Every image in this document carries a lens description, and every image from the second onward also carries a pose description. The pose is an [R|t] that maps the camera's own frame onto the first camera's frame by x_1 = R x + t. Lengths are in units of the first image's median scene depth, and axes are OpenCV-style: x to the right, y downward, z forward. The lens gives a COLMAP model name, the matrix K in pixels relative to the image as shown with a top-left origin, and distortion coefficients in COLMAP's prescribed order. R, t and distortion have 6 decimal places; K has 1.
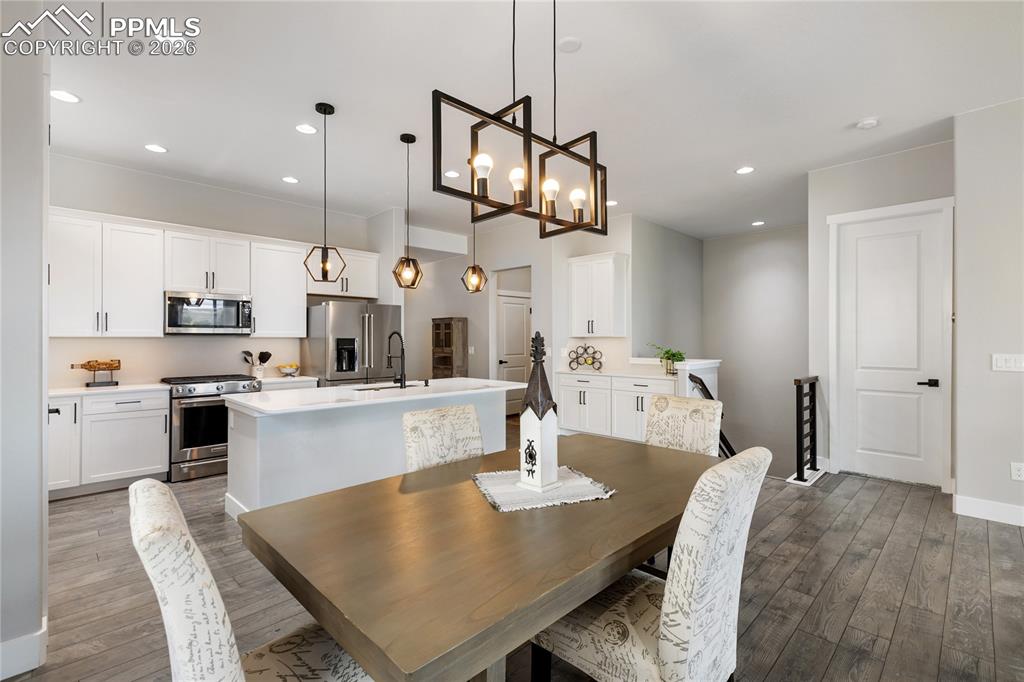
lens RADIAL K [[466.3, 0, 515.4], [0, 466.3, 335.1], [0, 0, 1]] dist [0.001209, 0.000306]
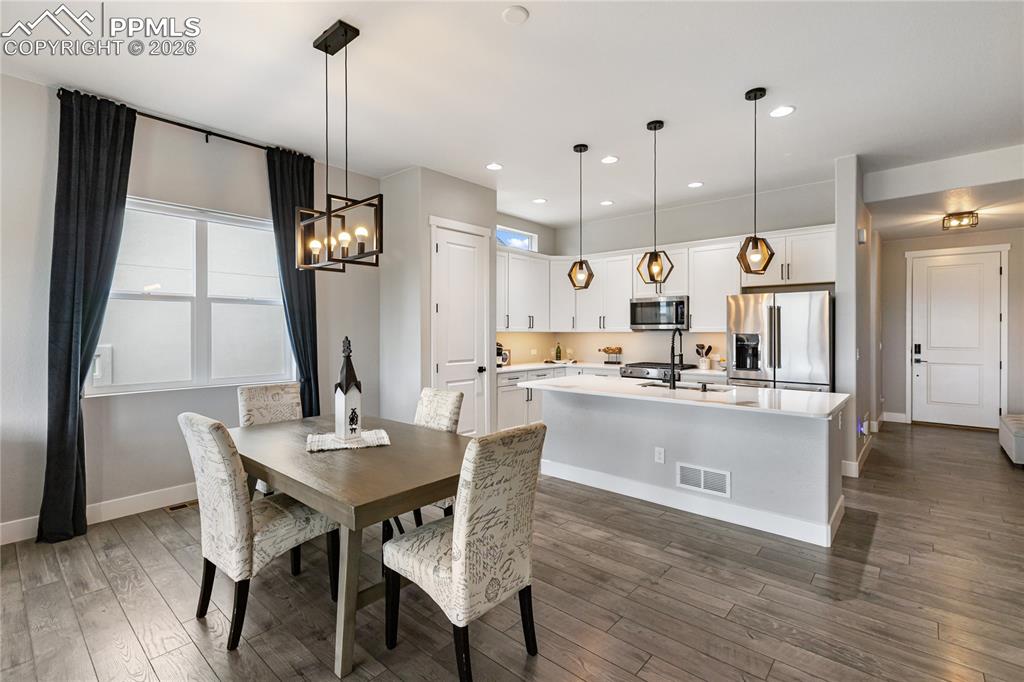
lens RADIAL K [[466.3, 0, 515.4], [0, 466.3, 335.1], [0, 0, 1]] dist [0.001209, 0.000306]
pose [[0.066032, 0.011536, -0.997751, 0.565437], [0.012161, 0.999850, 0.012365, -0.007897], [0.997743, -0.012950, 0.065882, 0.530199]]
